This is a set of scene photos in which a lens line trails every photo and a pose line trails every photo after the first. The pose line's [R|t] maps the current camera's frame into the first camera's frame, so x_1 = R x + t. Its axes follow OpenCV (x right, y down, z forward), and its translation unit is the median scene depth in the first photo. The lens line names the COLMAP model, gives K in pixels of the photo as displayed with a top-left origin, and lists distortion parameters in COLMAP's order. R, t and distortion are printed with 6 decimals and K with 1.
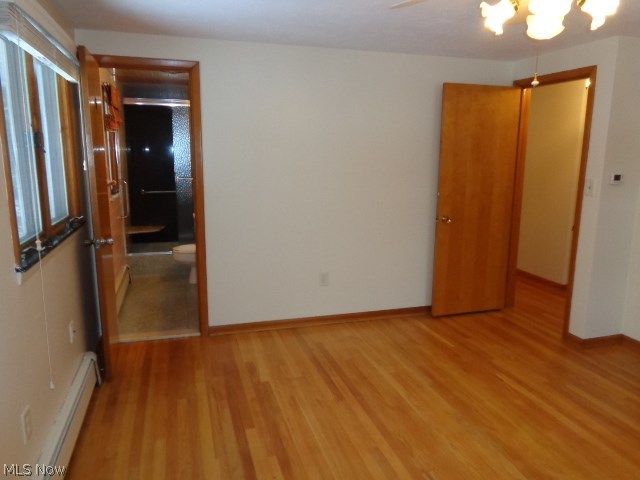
lens RADIAL K [[484.5, 0, 320.0], [0, 484.5, 240.0], [0, 0, 1]] dist [-0.000297, 0.001387]
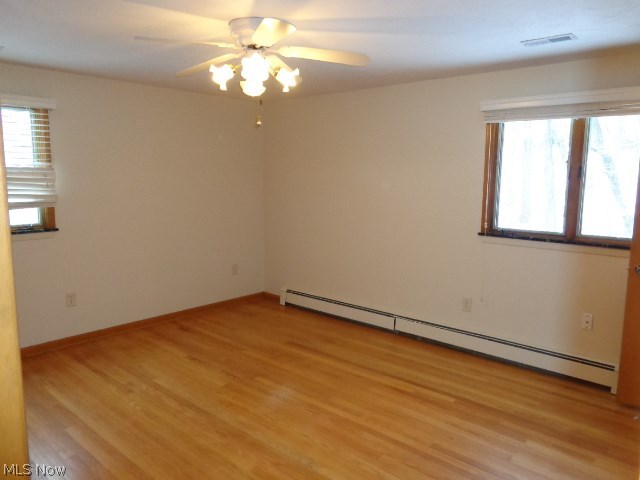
lens RADIAL K [[484.5, 0, 320.0], [0, 484.5, 240.0], [0, 0, 1]] dist [-0.000297, 0.001387]
pose [[-0.857787, 0.050548, -0.511513, 0.719099], [-0.107908, 0.955267, 0.275356, -0.284845], [0.502550, 0.291393, -0.813961, 1.627074]]
